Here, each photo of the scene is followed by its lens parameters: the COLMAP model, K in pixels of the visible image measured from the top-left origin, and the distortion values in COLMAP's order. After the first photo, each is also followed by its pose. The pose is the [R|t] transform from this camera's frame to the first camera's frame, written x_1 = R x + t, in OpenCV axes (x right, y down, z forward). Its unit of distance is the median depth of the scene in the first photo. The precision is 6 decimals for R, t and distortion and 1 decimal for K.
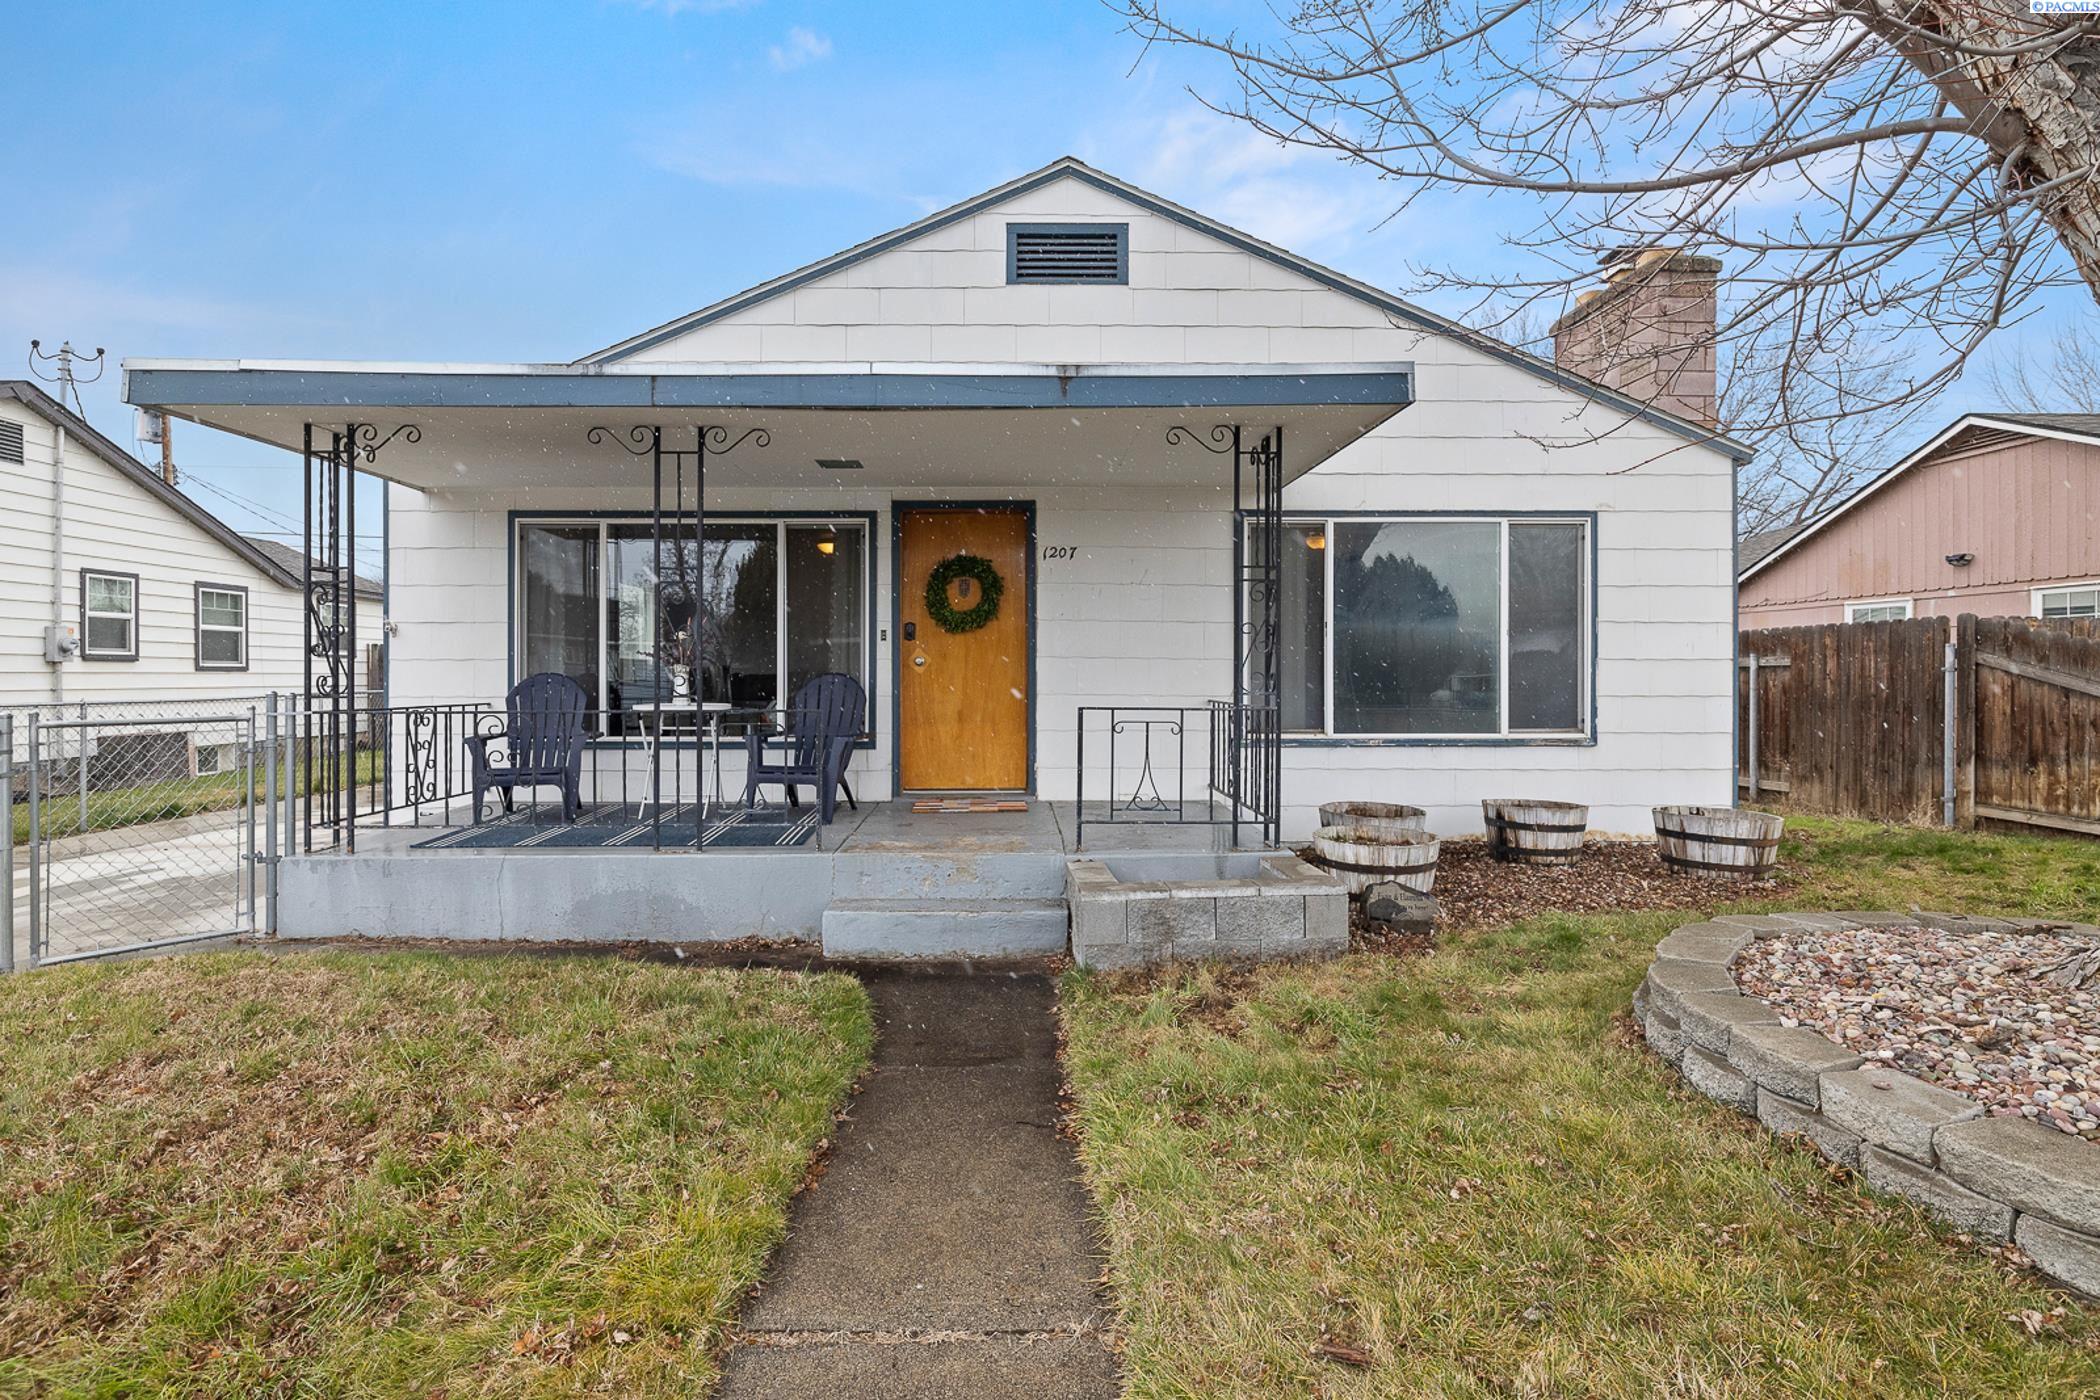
lens RADIAL K [[1006.6, 0, 1003.9], [0, 1006.6, 694.4], [0, 0, 1]] dist [-0.009835, 0.002527]
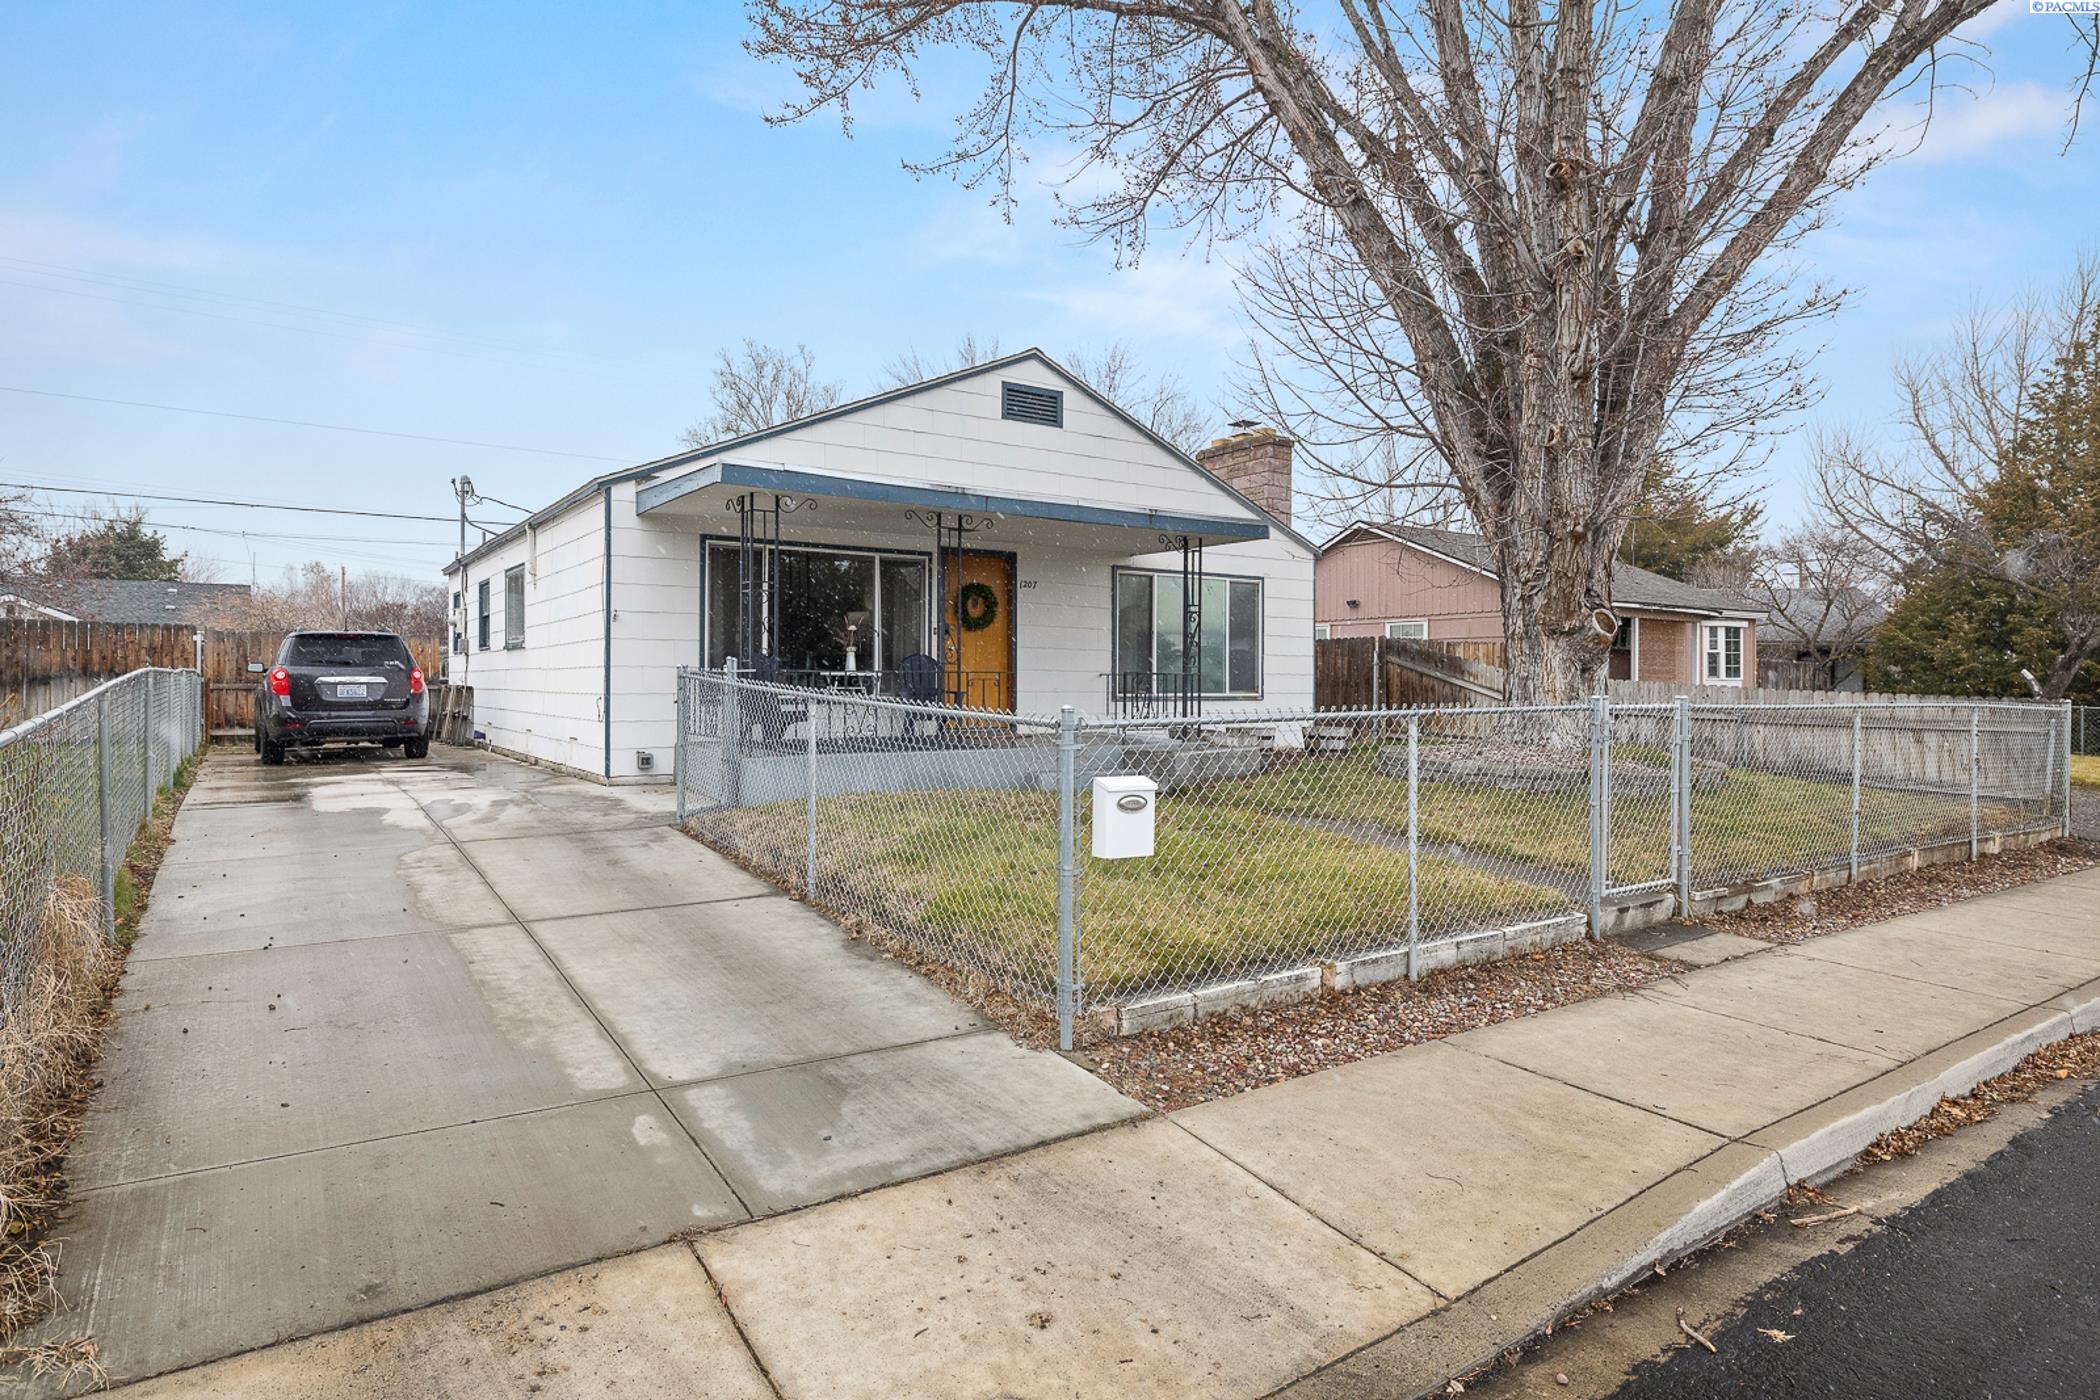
lens RADIAL K [[1175.2, 0, 1046.1], [0, 1175.2, 701.7], [0, 0, 1]] dist [-0.003880, 0.000215]
pose [[0.827920, -0.003555, 0.560835, -0.997314], [0.004239, 0.999991, 0.000082, 0.051809], [-0.560830, 0.002309, 0.827928, -0.613339]]
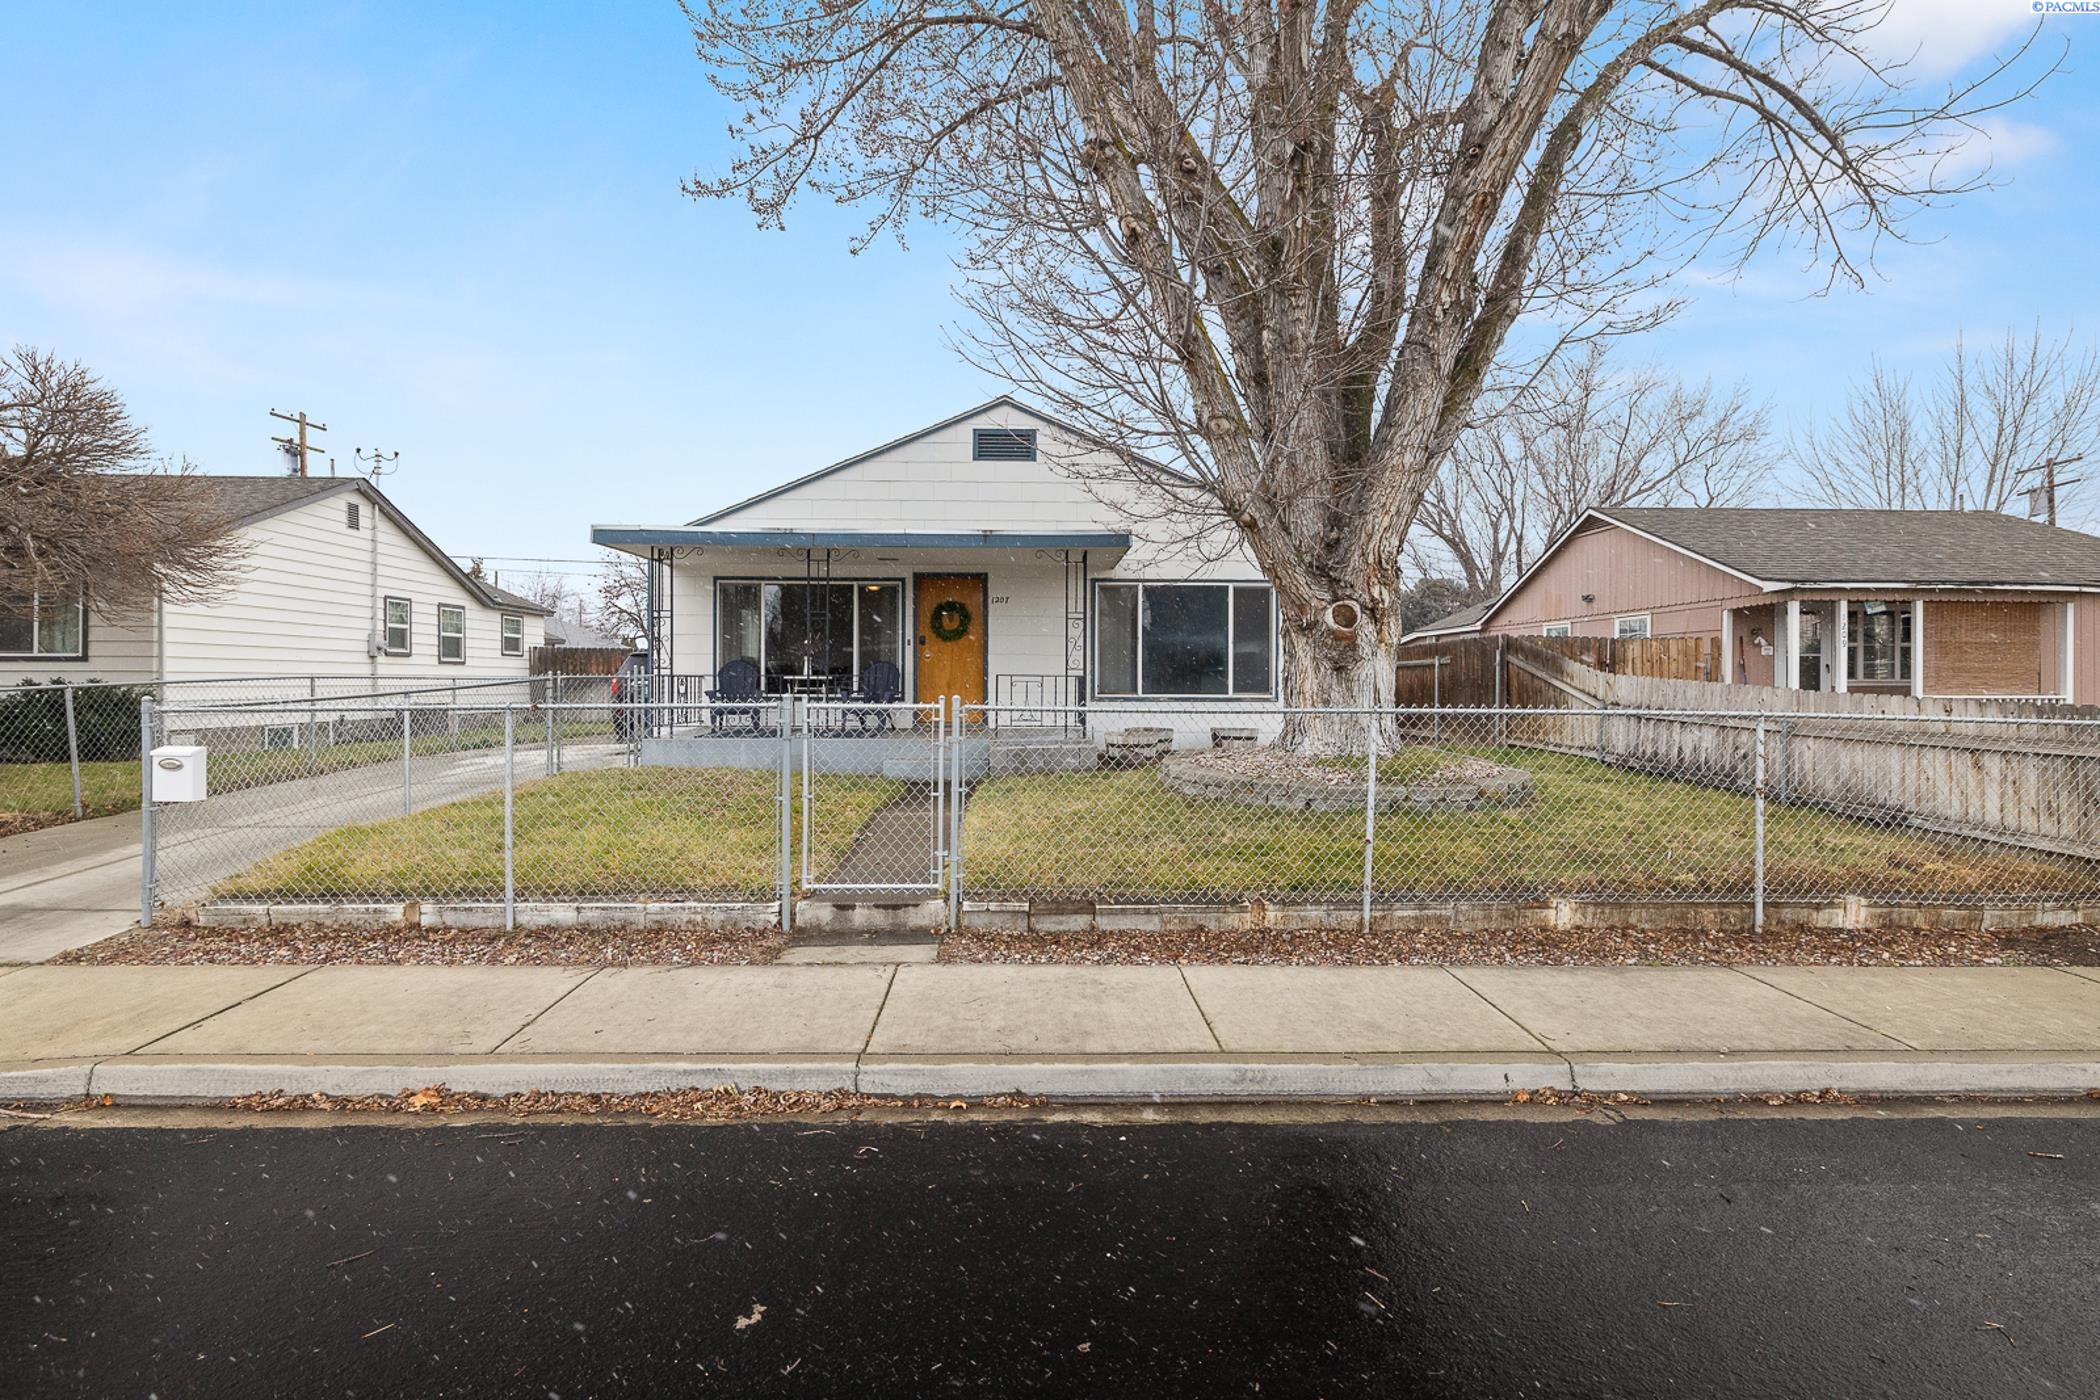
lens RADIAL K [[1006.6, 0, 1045.4], [0, 1006.6, 712.5], [0, 0, 1]] dist [-0.009835, 0.002527]
pose [[0.999800, 0.004196, 0.019554, 0.104197], [-0.004403, 0.999935, 0.010540, 0.053595], [-0.019509, -0.010624, 0.999753, -0.924665]]
